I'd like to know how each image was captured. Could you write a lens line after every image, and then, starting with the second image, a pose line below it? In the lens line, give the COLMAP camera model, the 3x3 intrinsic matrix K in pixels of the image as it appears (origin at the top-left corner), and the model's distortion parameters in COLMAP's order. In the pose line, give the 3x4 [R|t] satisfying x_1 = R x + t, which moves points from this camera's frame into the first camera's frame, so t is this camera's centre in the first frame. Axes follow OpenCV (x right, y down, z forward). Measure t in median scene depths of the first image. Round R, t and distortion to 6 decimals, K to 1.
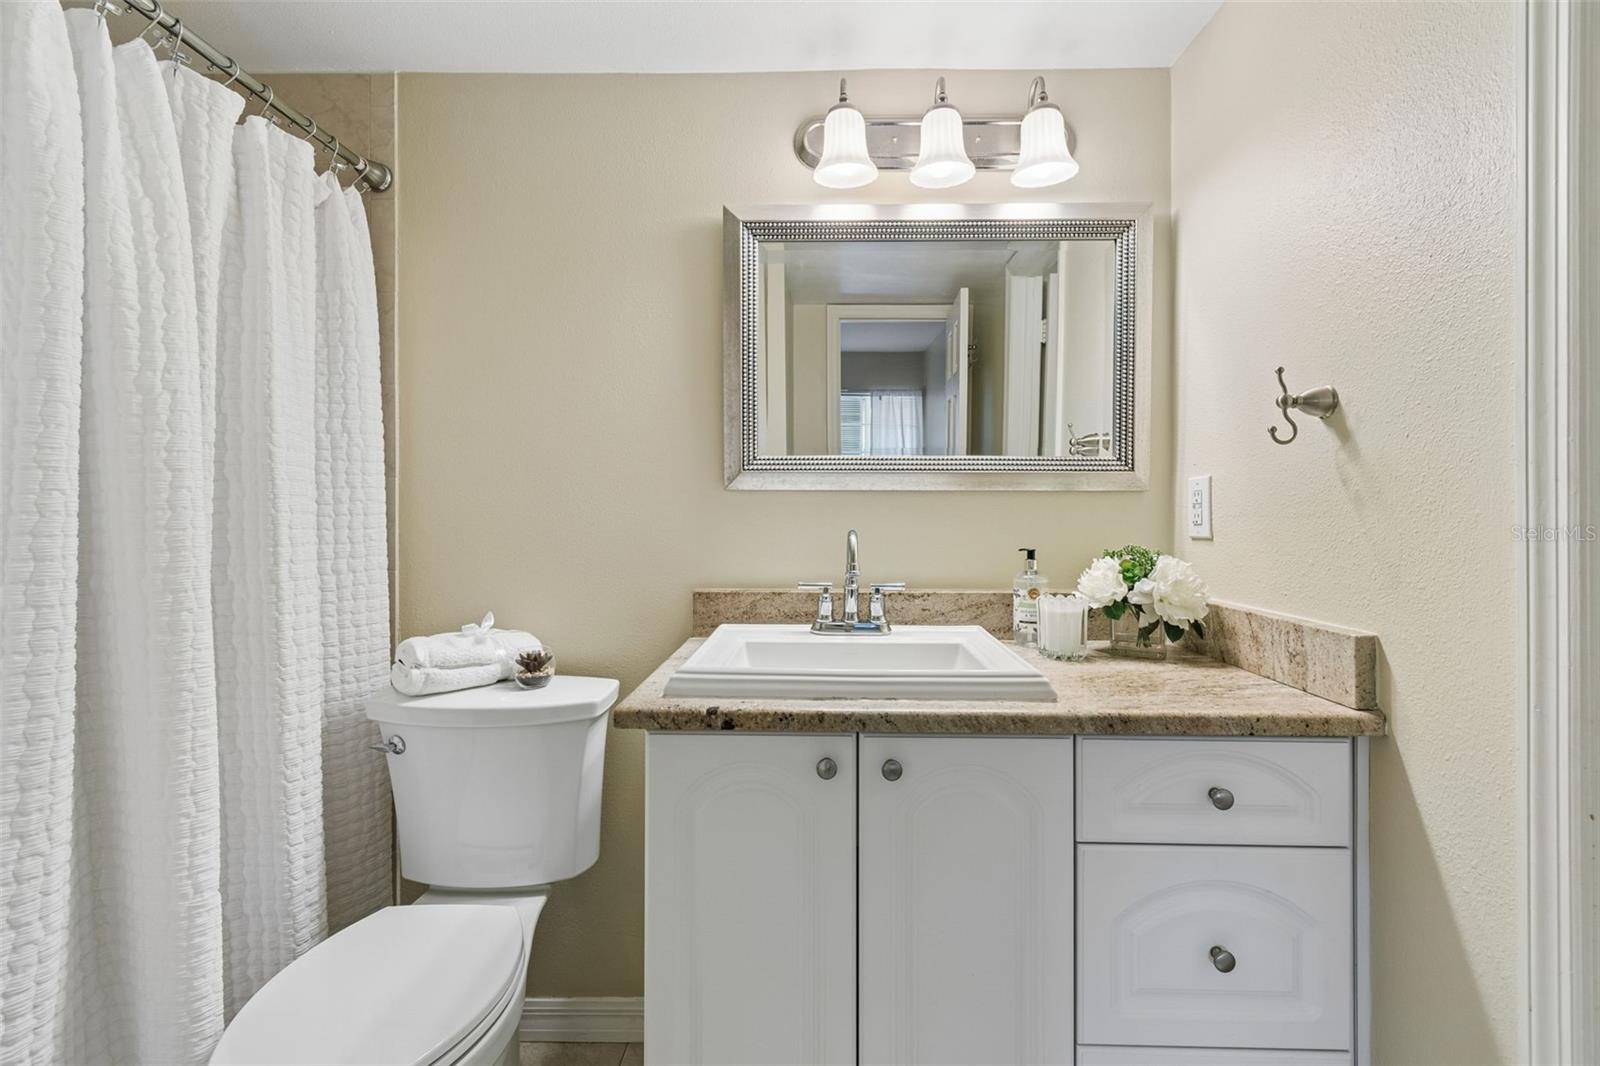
lens RADIAL K [[723.0, 0, 804.5], [0, 723.0, 509.9], [0, 0, 1]] dist [0.001653, 0.000246]
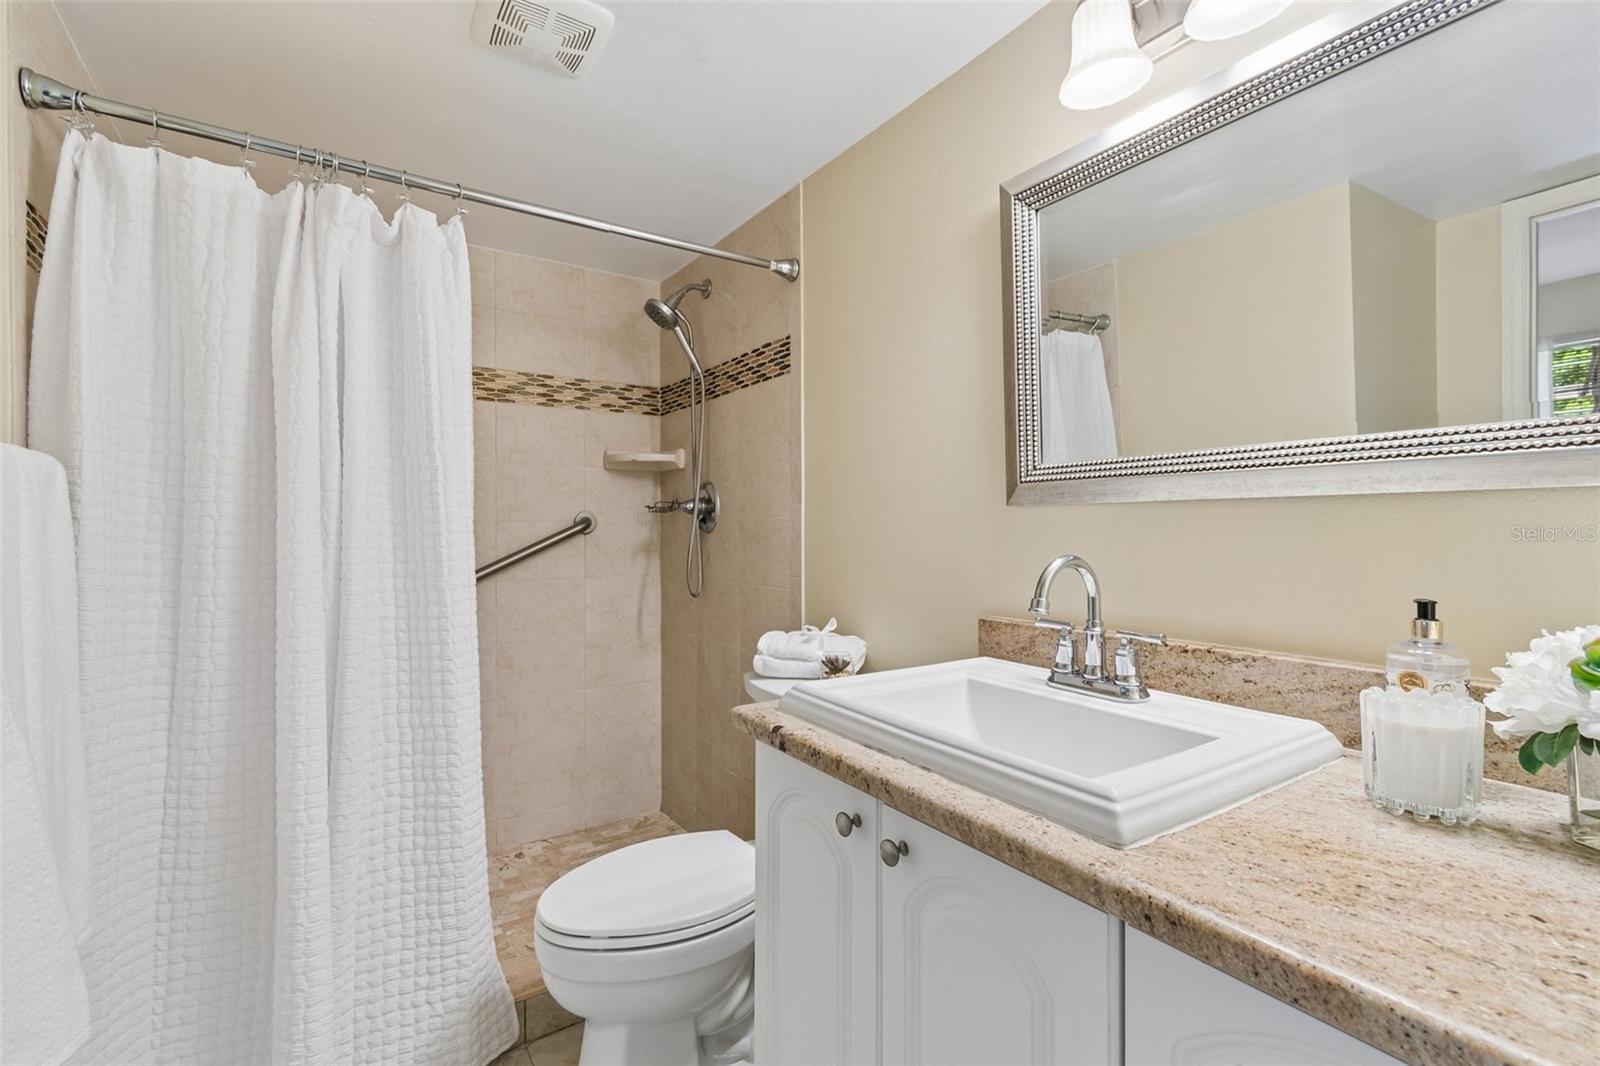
lens RADIAL K [[715.5, 0, 801.4], [0, 715.5, 529.0], [0, 0, 1]] dist [0.001638, 0.000634]
pose [[0.563780, -0.002795, -0.825920, 0.509335], [0.004587, 0.999989, -0.000253, -0.000742], [0.825912, -0.003646, 0.563787, 0.329454]]
